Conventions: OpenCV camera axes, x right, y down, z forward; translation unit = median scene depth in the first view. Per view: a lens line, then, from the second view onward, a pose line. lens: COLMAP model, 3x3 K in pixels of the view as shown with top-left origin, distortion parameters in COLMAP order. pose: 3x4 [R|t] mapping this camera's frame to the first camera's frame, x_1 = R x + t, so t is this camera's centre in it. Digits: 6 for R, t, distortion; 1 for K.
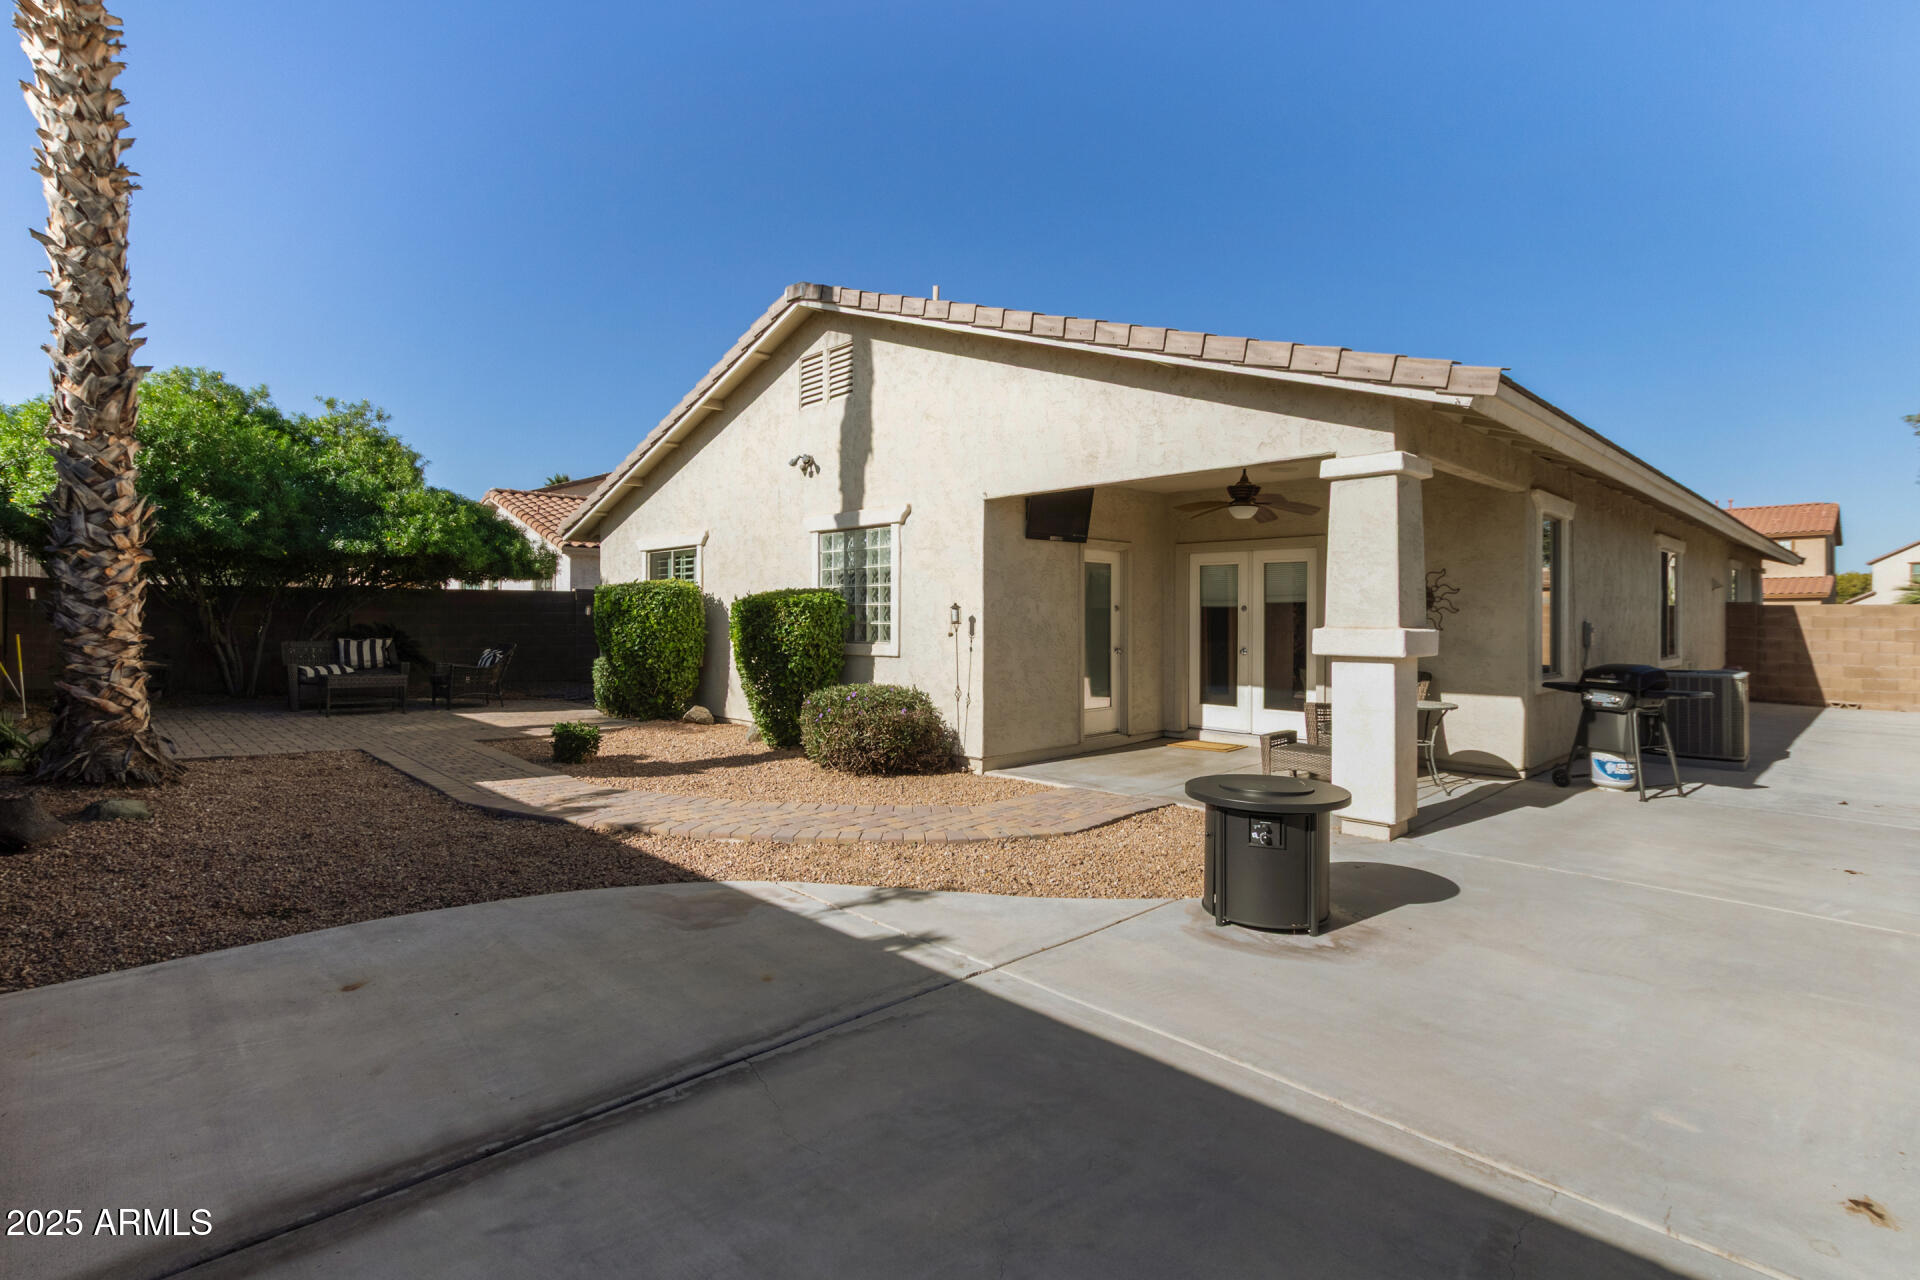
lens RADIAL K [[908.8, 0, 963.3], [0, 908.8, 631.4], [0, 0, 1]] dist [0.008673, 0.000497]
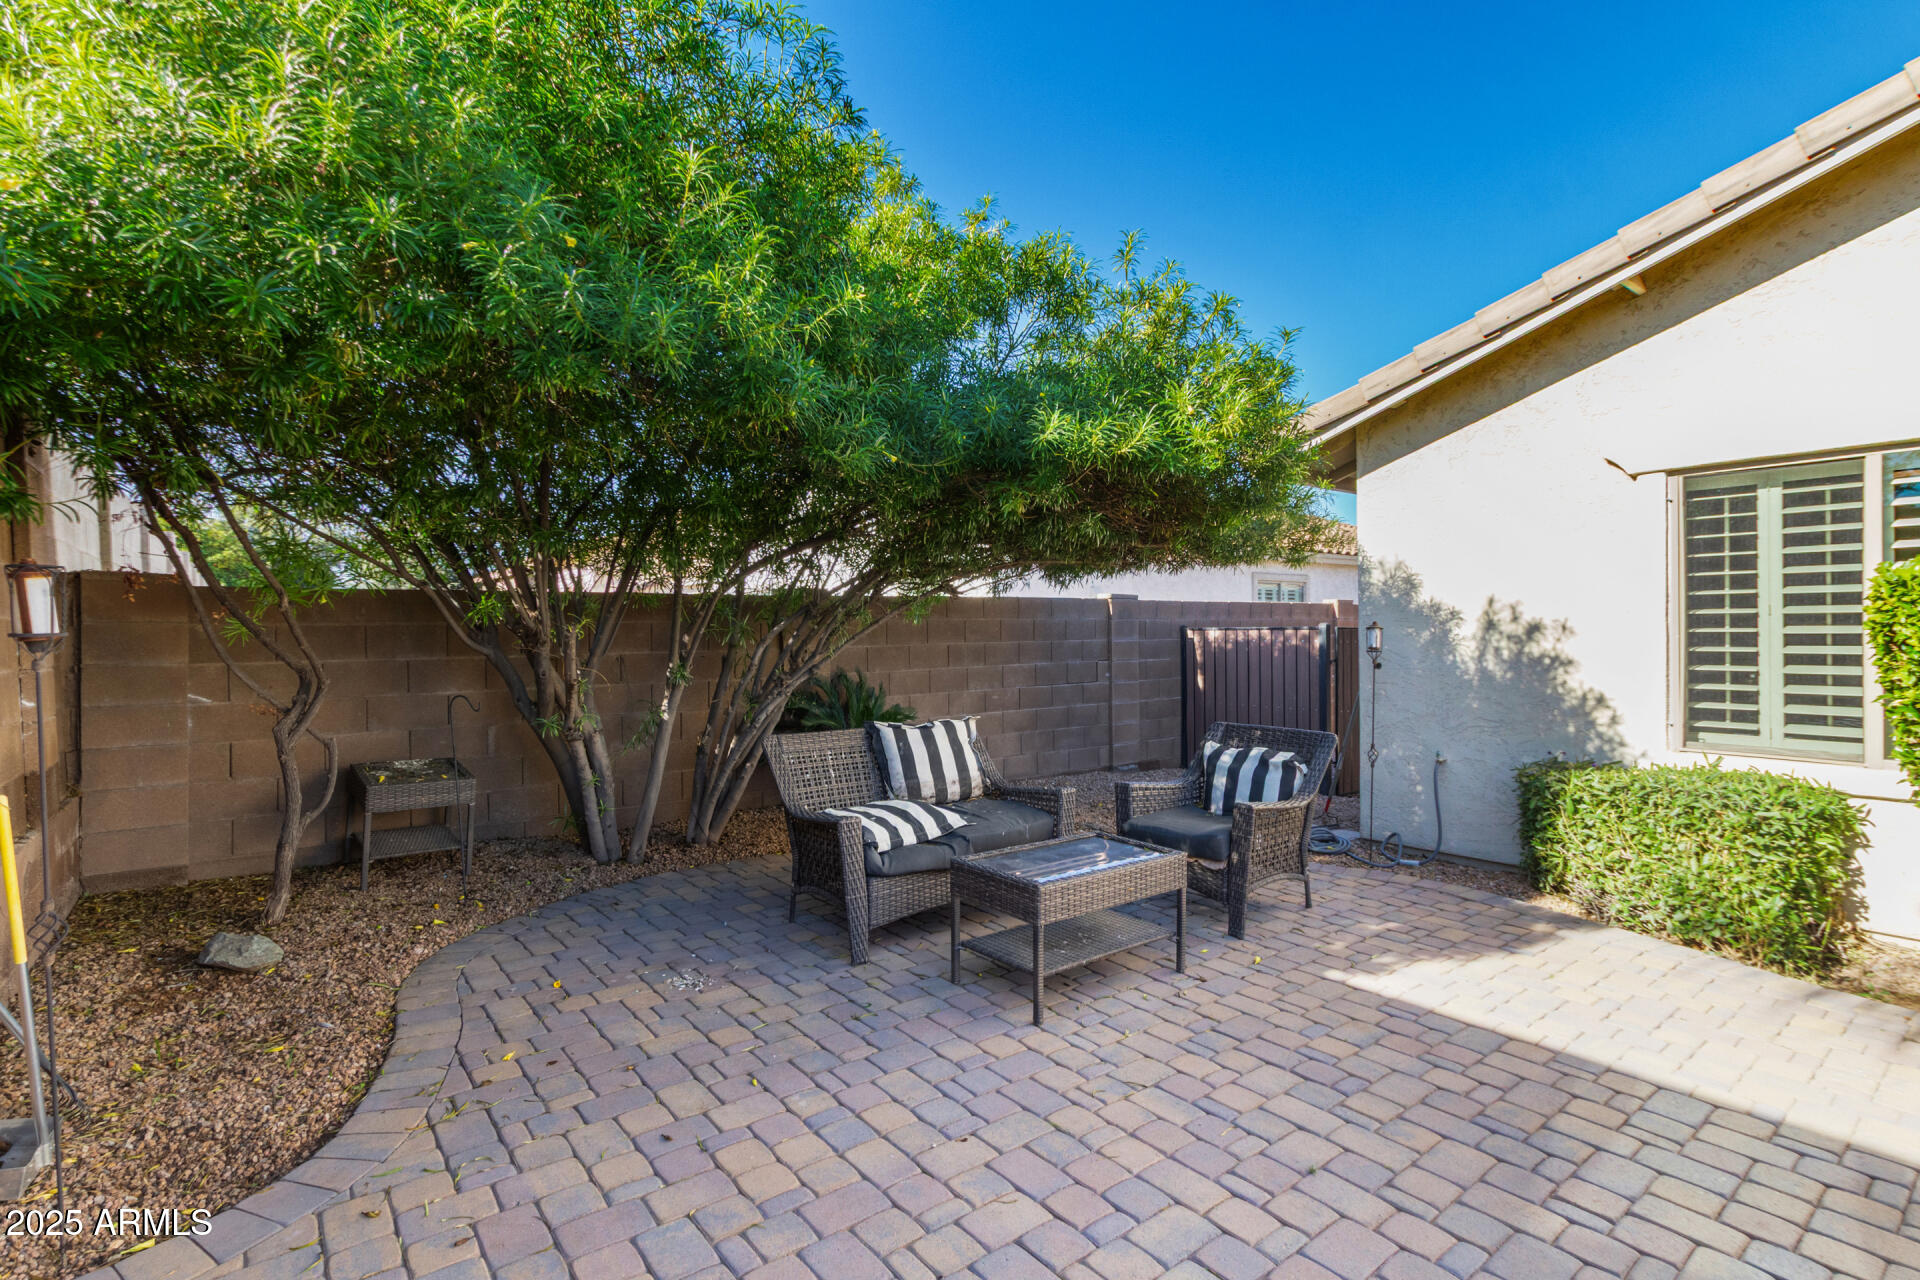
lens RADIAL K [[908.8, 0, 956.1], [0, 908.8, 634.5], [0, 0, 1]] dist [0.008673, 0.000497]
pose [[0.995362, -0.013104, -0.095308, -0.767298], [0.012486, 0.999897, -0.007072, -0.032811], [0.095390, 0.005850, 0.995423, 0.777086]]
